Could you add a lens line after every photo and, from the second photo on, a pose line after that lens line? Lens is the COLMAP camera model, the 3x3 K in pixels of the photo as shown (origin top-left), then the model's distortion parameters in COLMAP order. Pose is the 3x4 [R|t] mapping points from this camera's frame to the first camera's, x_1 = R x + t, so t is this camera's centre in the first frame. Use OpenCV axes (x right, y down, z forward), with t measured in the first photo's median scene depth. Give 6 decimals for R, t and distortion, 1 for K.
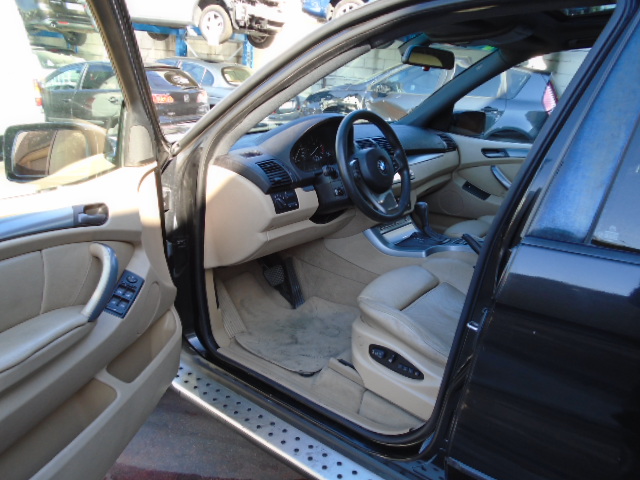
lens RADIAL K [[490.5, 0, 319.8], [0, 490.5, 236.9], [0, 0, 1]] dist [-0.006445, 0.001493]
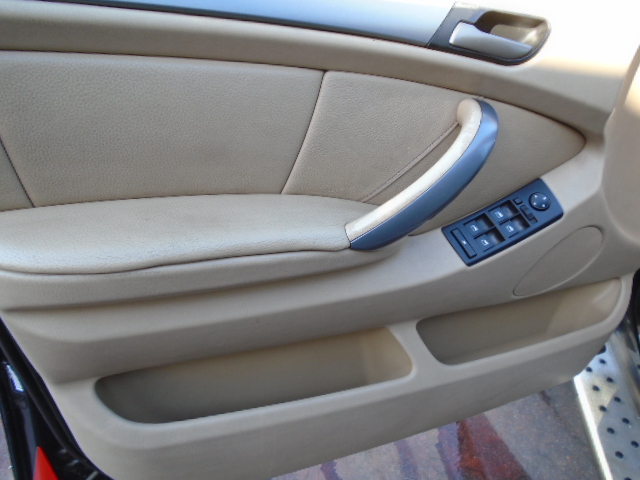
lens RADIAL K [[488.1, 0, 320.0], [0, 488.1, 240.0], [0, 0, 1]] dist [-0.008050, 0.001463]
pose [[0.460024, 0.488424, -0.741499, -0.127623], [-0.280670, 0.872279, 0.400442, -0.016305], [0.842379, 0.023904, 0.538355, 0.676272]]
